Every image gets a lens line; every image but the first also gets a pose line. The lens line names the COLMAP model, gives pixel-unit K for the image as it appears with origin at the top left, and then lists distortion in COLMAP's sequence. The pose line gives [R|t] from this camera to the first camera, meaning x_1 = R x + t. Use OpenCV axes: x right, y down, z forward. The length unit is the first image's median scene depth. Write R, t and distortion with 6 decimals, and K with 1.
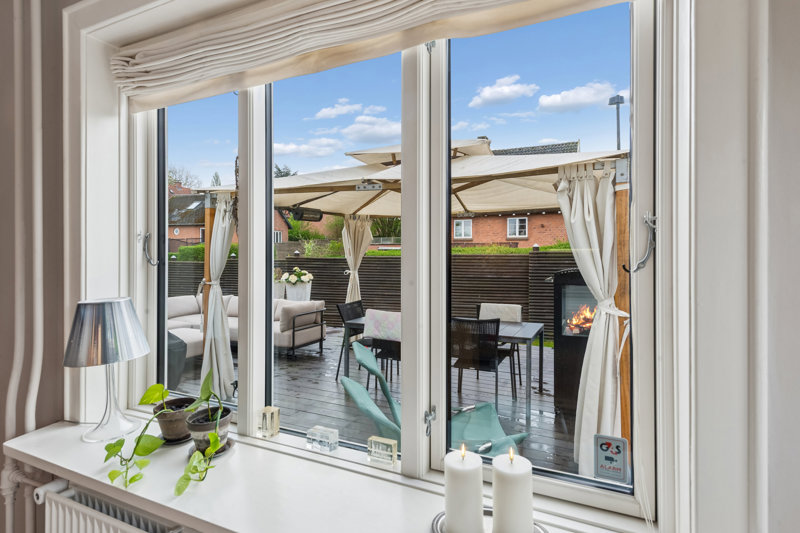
lens RADIAL K [[434.5, 0, 400.2], [0, 434.5, 255.0], [0, 0, 1]] dist [0.000430, -0.000188]
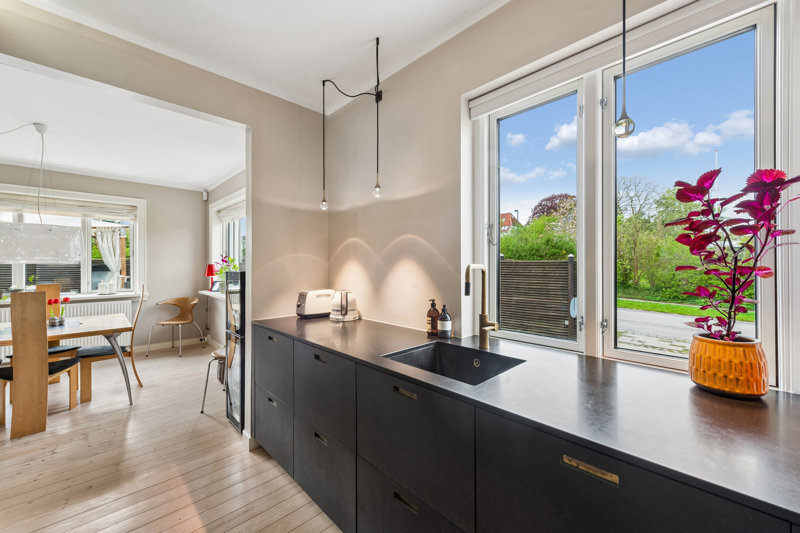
lens RADIAL K [[318.1, 0, 400.0], [0, 318.1, 266.5], [0, 0, 1]] dist [0.002830, 0.000566]
pose [[0.343738, -0.000740, 0.939065, -0.948892], [0.001127, 0.999999, 0.000375, 0.062621], [-0.939065, 0.000930, 0.343738, -1.645744]]
